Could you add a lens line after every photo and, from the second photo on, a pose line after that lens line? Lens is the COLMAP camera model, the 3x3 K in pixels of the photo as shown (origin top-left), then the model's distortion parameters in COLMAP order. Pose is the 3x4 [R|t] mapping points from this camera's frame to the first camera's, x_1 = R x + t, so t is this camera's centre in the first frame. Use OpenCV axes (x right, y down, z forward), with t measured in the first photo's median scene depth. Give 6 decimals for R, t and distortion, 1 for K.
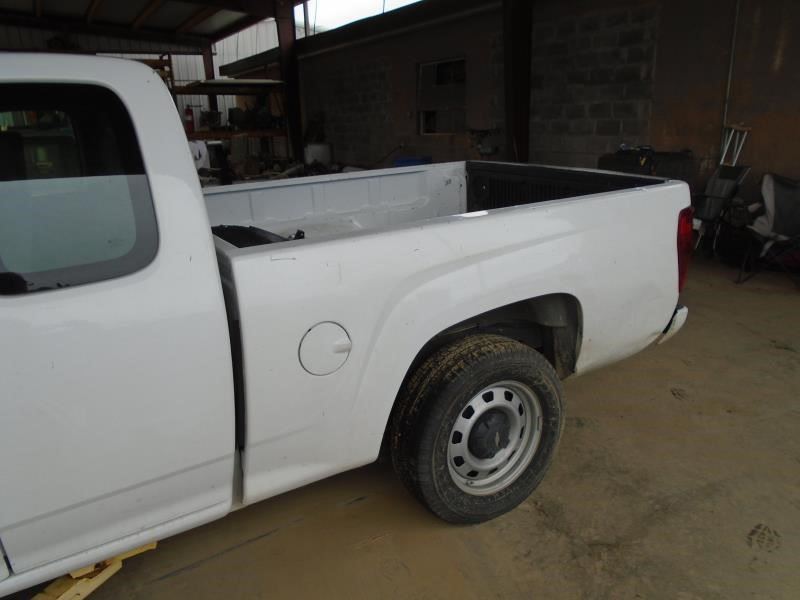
lens RADIAL K [[591.5, 0, 400.0], [0, 591.5, 300.0], [0, 0, 1]] dist [-0.018109, 0.002817]
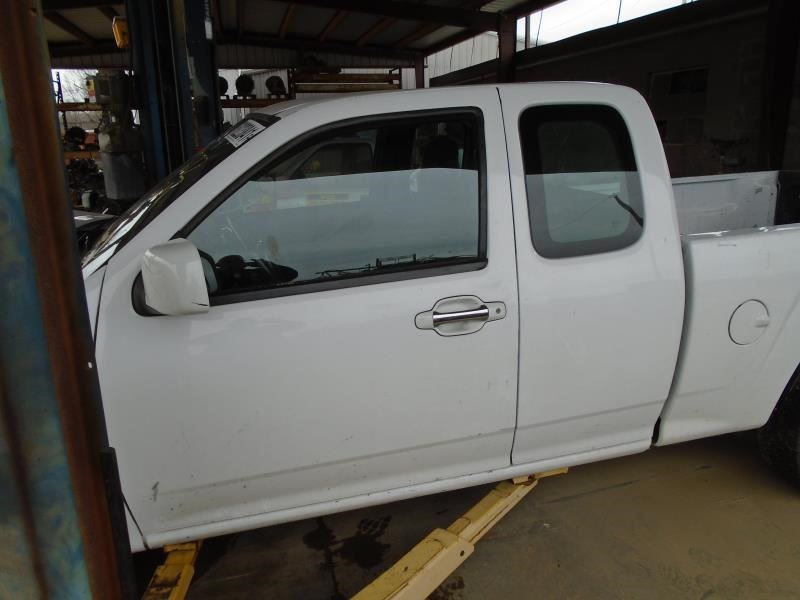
lens RADIAL K [[591.5, 0, 400.0], [0, 591.5, 300.0], [0, 0, 1]] dist [-0.018109, 0.002817]
pose [[0.961425, 0.078111, -0.263743, -0.236491], [-0.081735, 0.996650, -0.002780, 0.047149], [0.262642, 0.024230, 0.964589, -0.157910]]
